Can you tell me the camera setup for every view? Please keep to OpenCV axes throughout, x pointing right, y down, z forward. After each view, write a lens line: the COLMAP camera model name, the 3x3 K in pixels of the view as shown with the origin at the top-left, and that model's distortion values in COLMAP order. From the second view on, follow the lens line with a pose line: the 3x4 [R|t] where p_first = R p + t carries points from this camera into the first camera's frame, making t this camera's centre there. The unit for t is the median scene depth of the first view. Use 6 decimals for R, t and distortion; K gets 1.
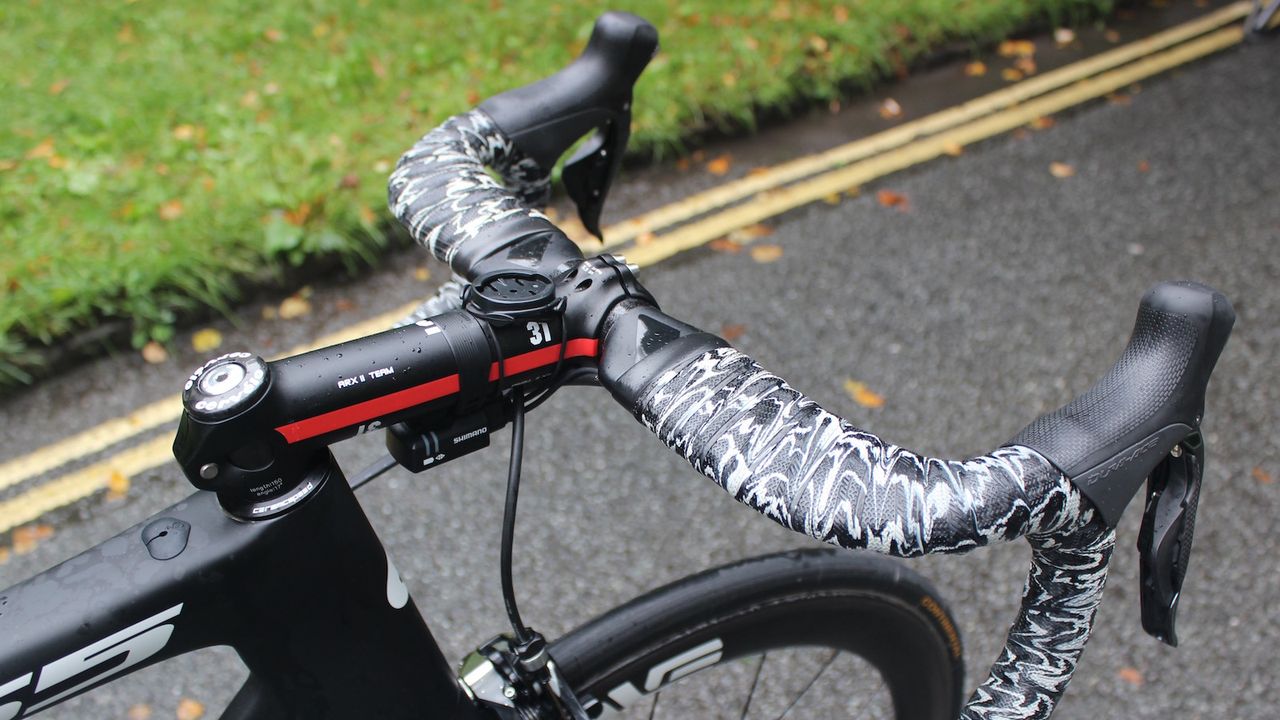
lens RADIAL K [[1311.3, 0, 640.0], [0, 1311.3, 360.0], [0, 0, 1]] dist [-0.120061, 0.020879]
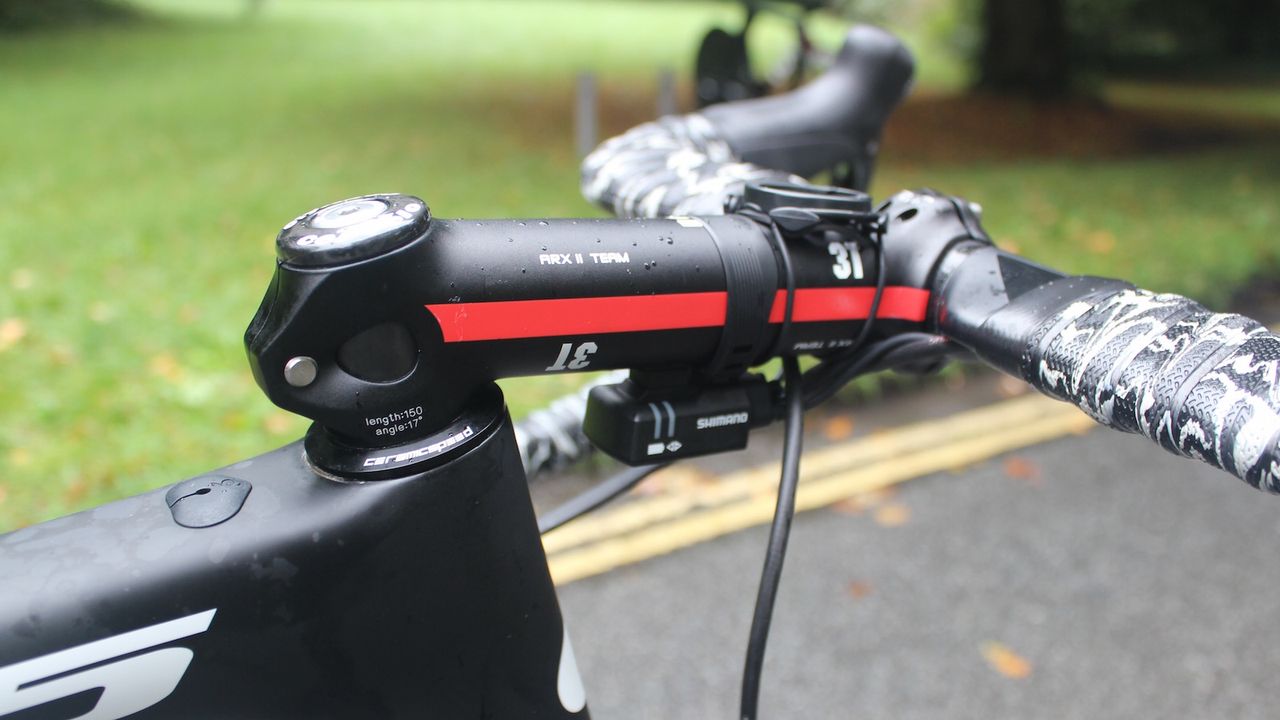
lens RADIAL K [[1204.7, 0, 640.0], [0, 1204.7, 360.0], [0, 0, 1]] dist [-0.133964, 0.018826]
pose [[0.996066, 0.066239, -0.058870, -0.139490], [-0.079636, 0.960480, -0.266716, 0.187907], [0.038877, 0.270354, 0.961976, 0.452676]]
